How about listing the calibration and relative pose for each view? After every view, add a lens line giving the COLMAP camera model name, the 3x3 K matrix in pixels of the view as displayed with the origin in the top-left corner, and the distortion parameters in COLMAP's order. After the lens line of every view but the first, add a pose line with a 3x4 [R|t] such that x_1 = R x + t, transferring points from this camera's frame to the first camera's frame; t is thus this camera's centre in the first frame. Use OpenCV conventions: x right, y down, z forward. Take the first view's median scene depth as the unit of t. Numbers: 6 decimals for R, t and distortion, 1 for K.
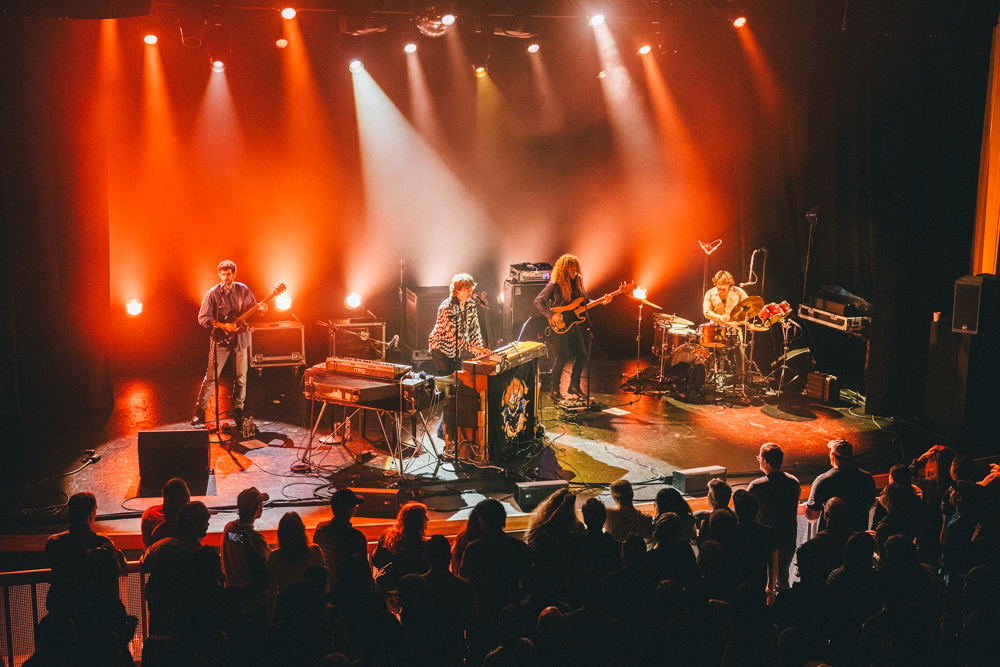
lens RADIAL K [[1380.1, 0, 500.0], [0, 1380.1, 333.5], [0, 0, 1]] dist [0.003751, -0.012697]
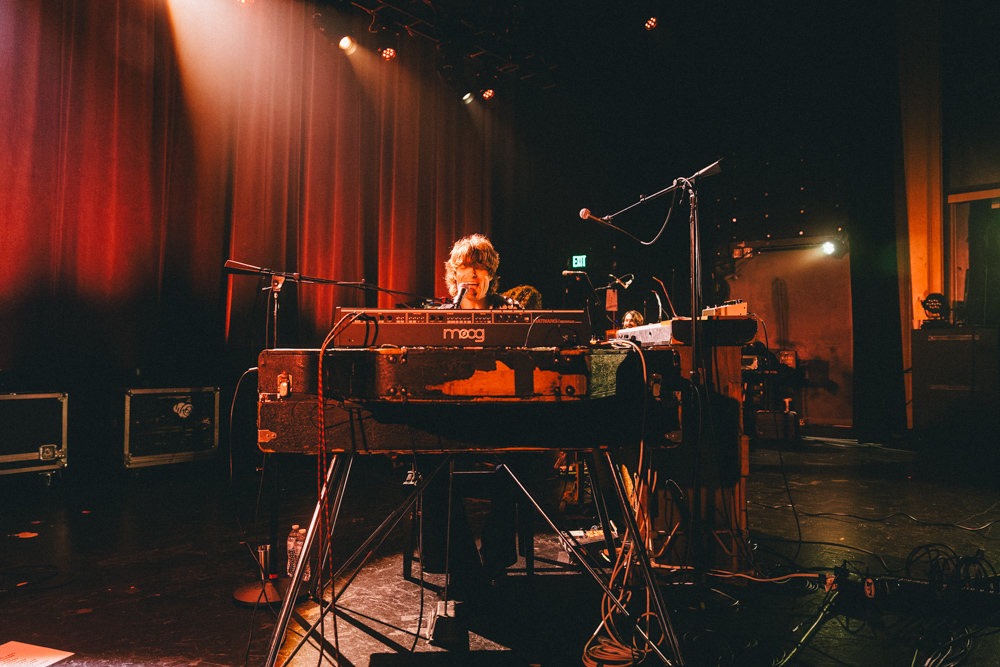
lens RADIAL K [[692.9, 0, 500.0], [0, 692.9, 333.5], [0, 0, 1]] dist [0.022759, -0.005935]
pose [[0.854107, 0.001426, 0.520095, -0.139953], [0.120572, 0.972210, -0.200672, 0.046987], [-0.505928, 0.234104, 0.830200, 0.682474]]
